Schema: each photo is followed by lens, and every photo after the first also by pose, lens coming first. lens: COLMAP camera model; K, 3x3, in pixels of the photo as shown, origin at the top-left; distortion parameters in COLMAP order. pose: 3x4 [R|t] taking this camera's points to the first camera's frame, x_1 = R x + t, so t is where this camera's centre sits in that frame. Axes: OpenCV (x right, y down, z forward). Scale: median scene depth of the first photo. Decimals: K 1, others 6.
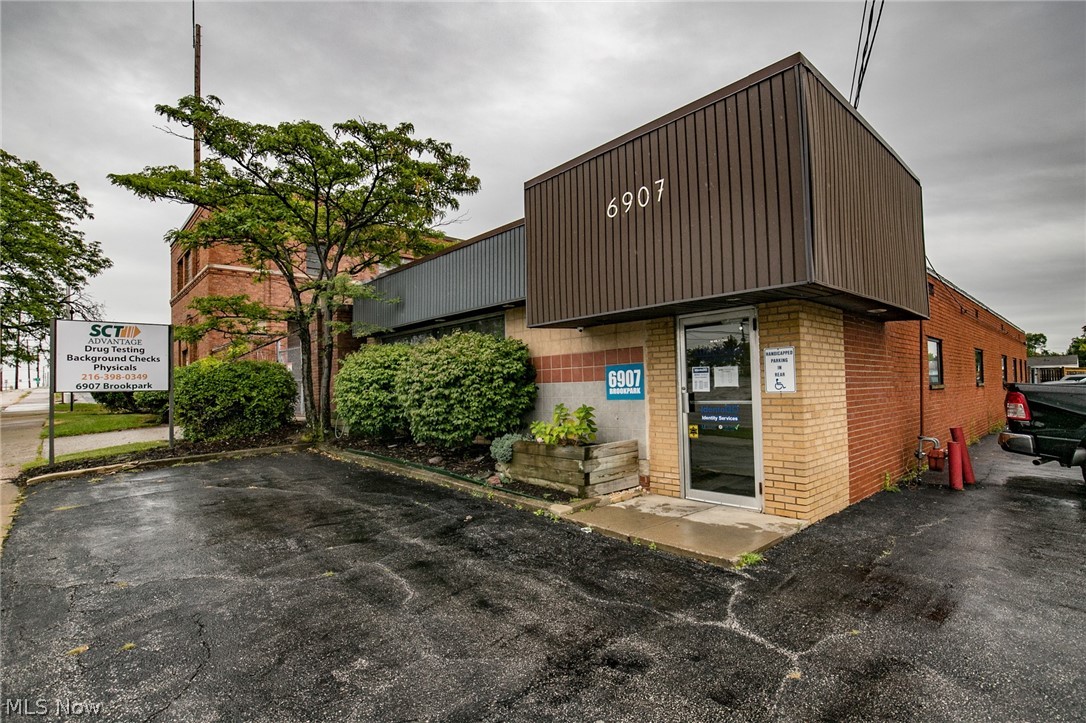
lens RADIAL K [[526.0, 0, 543.0], [0, 526.0, 361.5], [0, 0, 1]] dist [0.000262, -0.000381]
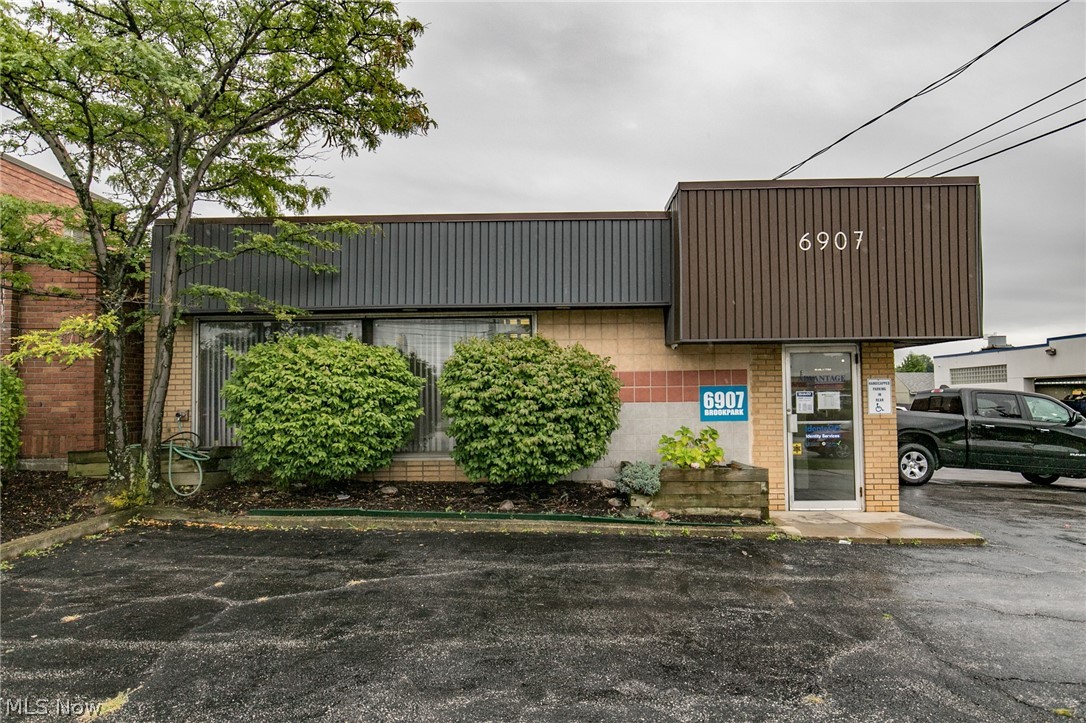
lens RADIAL K [[646.1, 0, 543.0], [0, 646.1, 361.5], [0, 0, 1]] dist [0.007255, 0.004885]
pose [[0.688984, 0.058382, 0.722421, -1.053442], [-0.043996, 0.998281, -0.038716, 0.023733], [-0.723440, -0.005109, 0.690369, 0.426035]]
